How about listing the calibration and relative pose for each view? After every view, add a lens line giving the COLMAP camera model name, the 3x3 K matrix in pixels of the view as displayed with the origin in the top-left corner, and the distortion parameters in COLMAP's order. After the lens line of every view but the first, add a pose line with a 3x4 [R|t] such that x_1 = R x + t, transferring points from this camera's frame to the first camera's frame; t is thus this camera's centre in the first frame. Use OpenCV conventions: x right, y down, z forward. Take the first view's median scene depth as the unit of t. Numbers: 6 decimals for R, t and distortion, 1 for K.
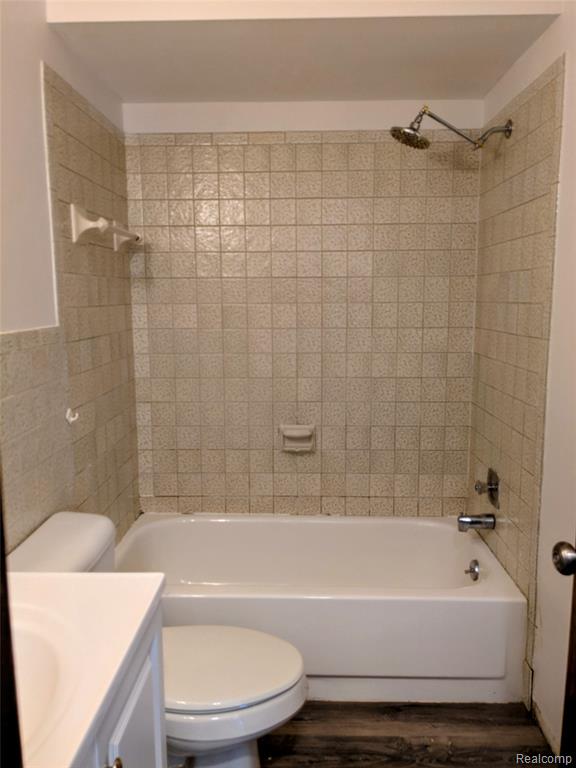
lens RADIAL K [[601.5, 0, 288.0], [0, 601.5, 384.0], [0, 0, 1]] dist [0.072586, -0.106018]
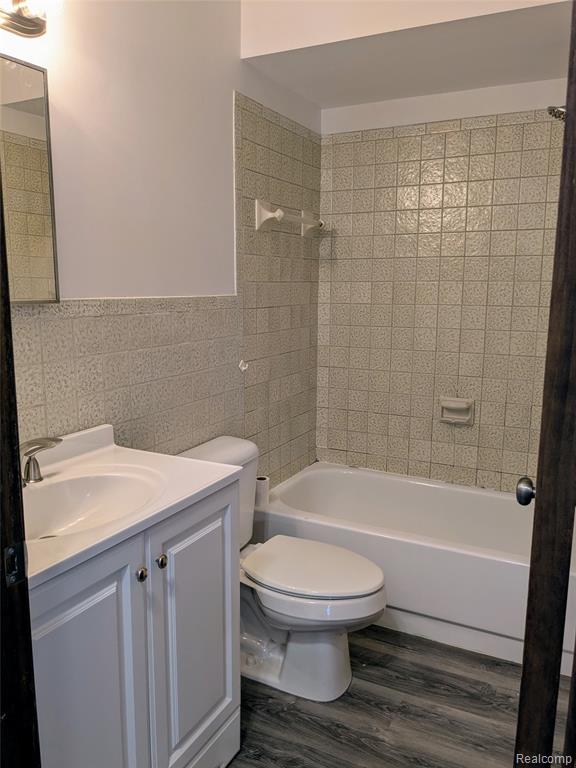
lens RADIAL K [[605.8, 0, 284.4], [0, 605.8, 386.2], [0, 0, 1]] dist [0.062006, -0.105573]
pose [[0.900097, 0.081982, -0.427906, 0.204977], [-0.072445, 0.996627, 0.038555, 0.029565], [0.429624, -0.003703, 0.903001, -0.093755]]
